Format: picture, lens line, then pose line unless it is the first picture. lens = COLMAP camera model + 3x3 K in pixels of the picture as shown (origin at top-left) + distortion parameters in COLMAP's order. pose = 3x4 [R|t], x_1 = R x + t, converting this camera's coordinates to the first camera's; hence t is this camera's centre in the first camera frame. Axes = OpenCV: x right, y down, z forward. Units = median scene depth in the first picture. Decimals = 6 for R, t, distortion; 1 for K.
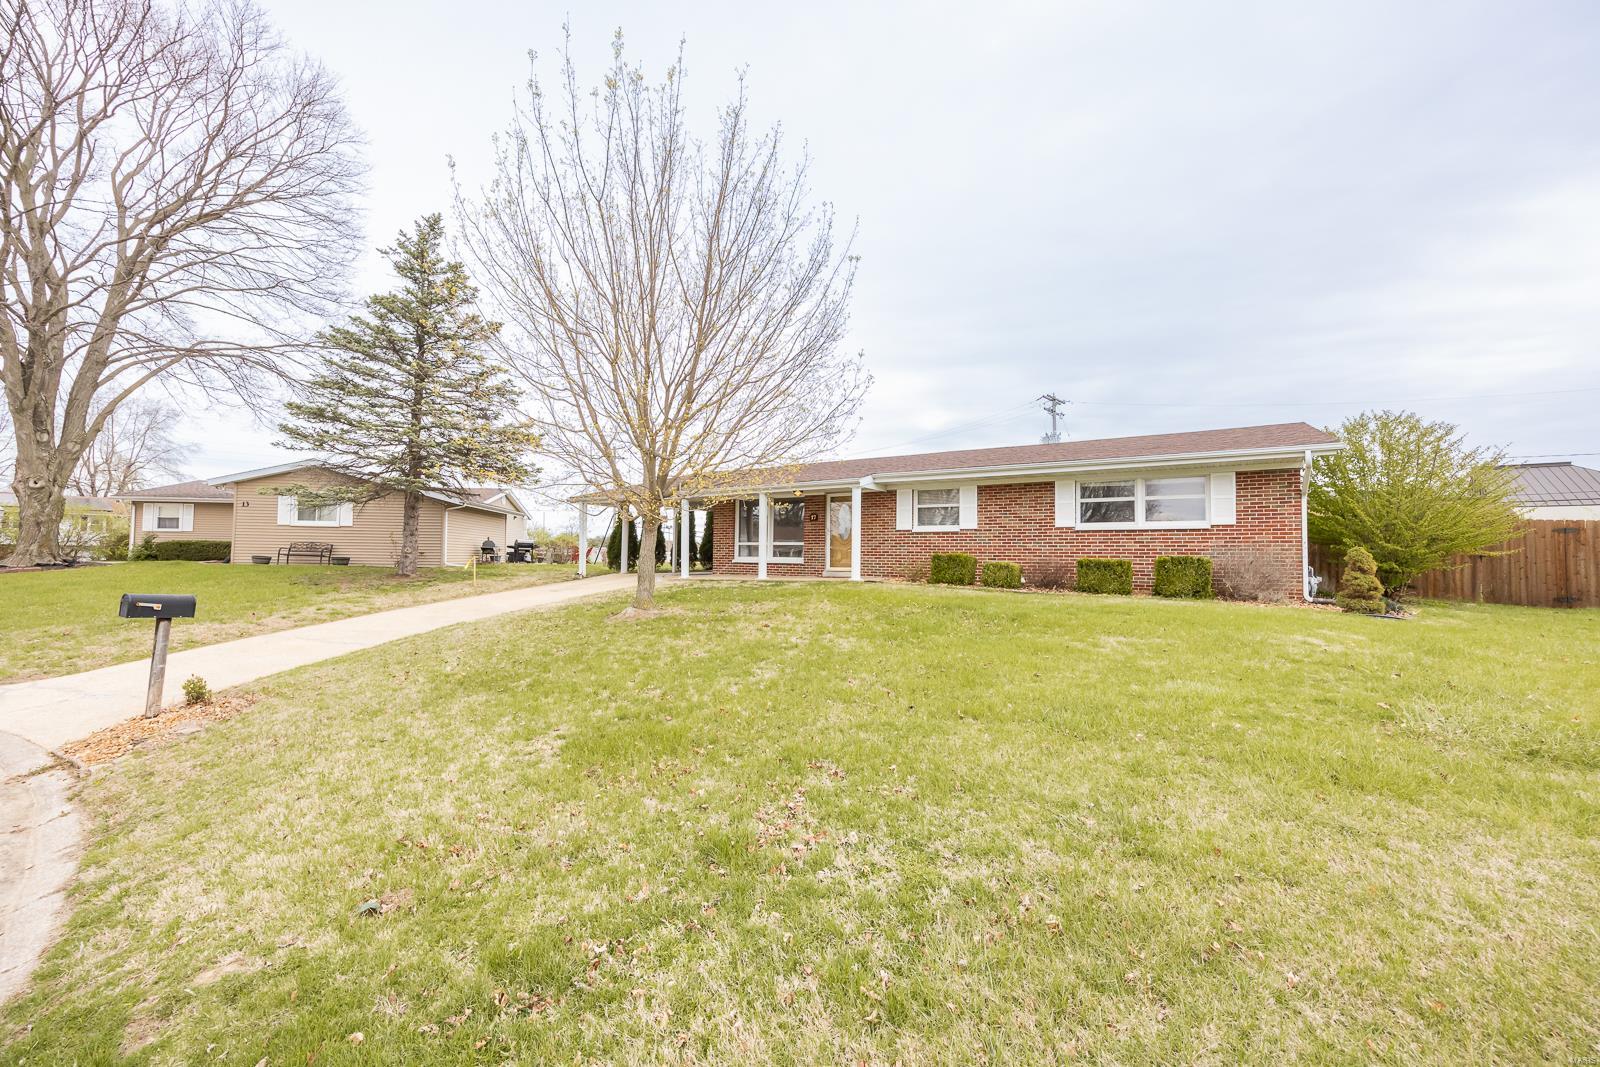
lens RADIAL K [[634.0, 0, 796.5], [0, 634.0, 516.8], [0, 0, 1]] dist [0.001074, 0.000163]
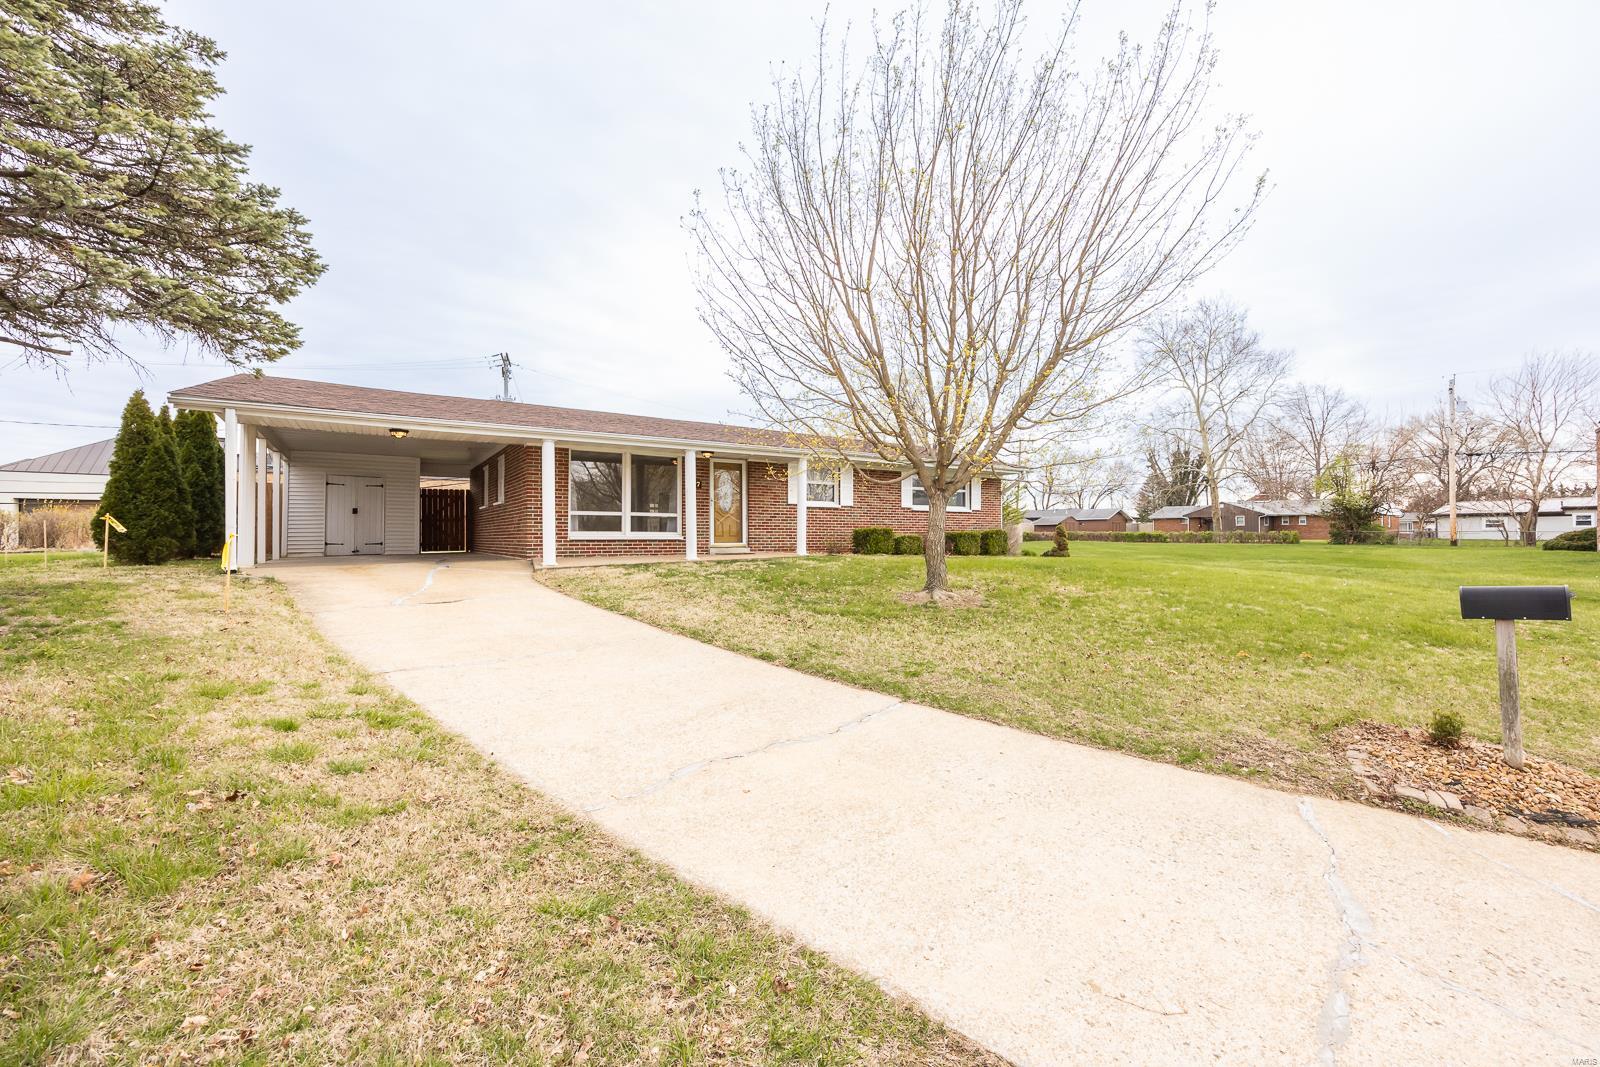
lens RADIAL K [[657.7, 0, 805.6], [0, 657.7, 535.3], [0, 0, 1]] dist [0.000684, 0.000157]
pose [[0.376291, -0.016583, 0.926353, -0.796345], [-0.059891, 0.997313, 0.042182, 0.024941], [-0.924564, -0.071353, 0.374287, 0.584251]]
